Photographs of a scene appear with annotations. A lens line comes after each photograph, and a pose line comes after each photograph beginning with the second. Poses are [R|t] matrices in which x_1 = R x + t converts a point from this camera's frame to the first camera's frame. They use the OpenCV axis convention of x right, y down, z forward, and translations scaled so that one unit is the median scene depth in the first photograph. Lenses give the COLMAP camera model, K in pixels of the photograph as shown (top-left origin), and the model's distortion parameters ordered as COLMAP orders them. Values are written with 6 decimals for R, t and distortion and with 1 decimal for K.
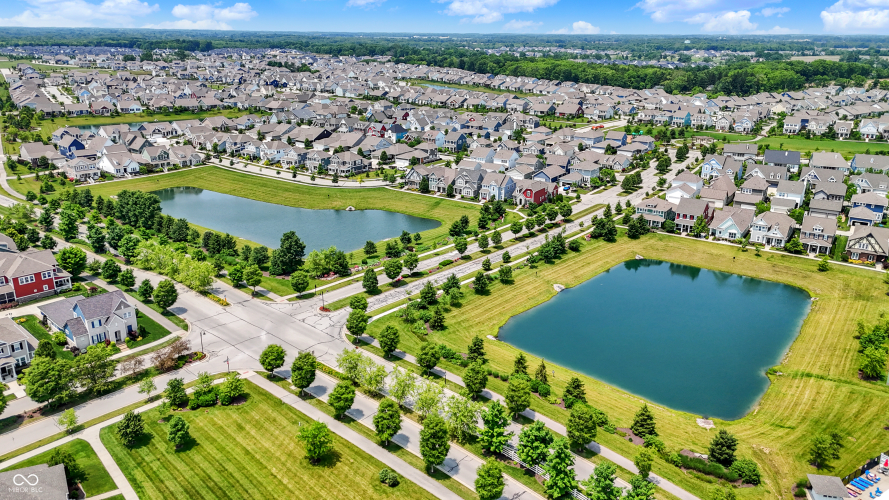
lens RADIAL K [[644.4, 0, 449.2], [0, 644.4, 251.6], [0, 0, 1]] dist [0.068355, -0.079504]
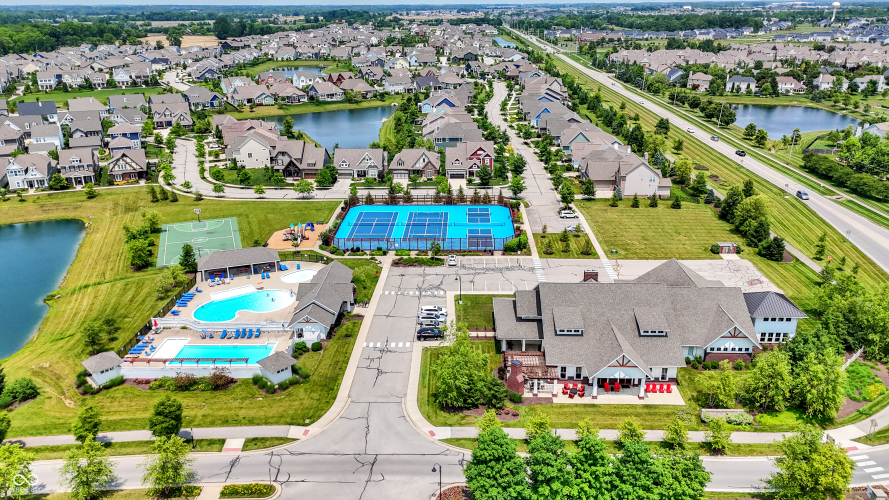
lens RADIAL K [[644.4, 0, 449.2], [0, 644.4, 251.6], [0, 0, 1]] dist [0.068355, -0.079504]
pose [[0.549369, -0.302335, 0.778965, 0.060759], [0.270768, 0.946355, 0.176343, 0.072416], [-0.790492, 0.114042, 0.601761, -0.026604]]
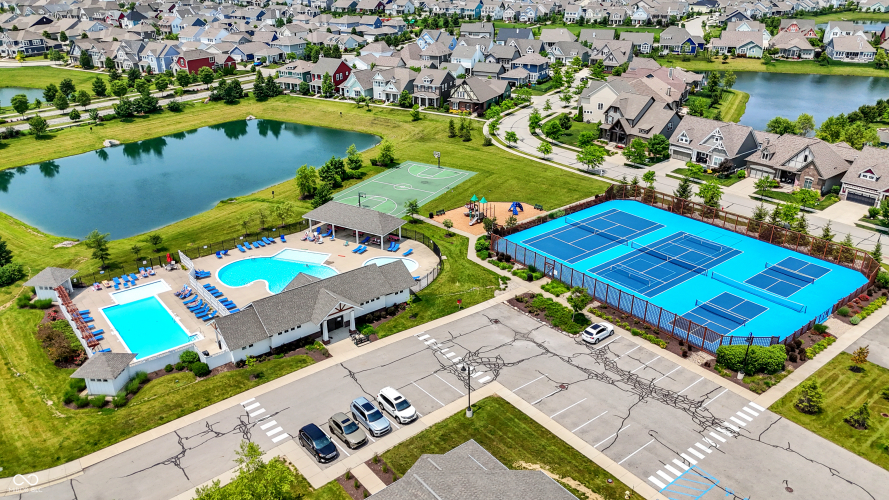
lens RADIAL K [[644.4, 0, 449.2], [0, 644.4, 251.6], [0, 0, 1]] dist [0.068355, -0.079504]
pose [[0.993021, -0.050763, 0.106450, 0.467079], [0.039500, 0.993649, 0.105361, 0.112833], [-0.111123, -0.100421, 0.988720, 0.027695]]
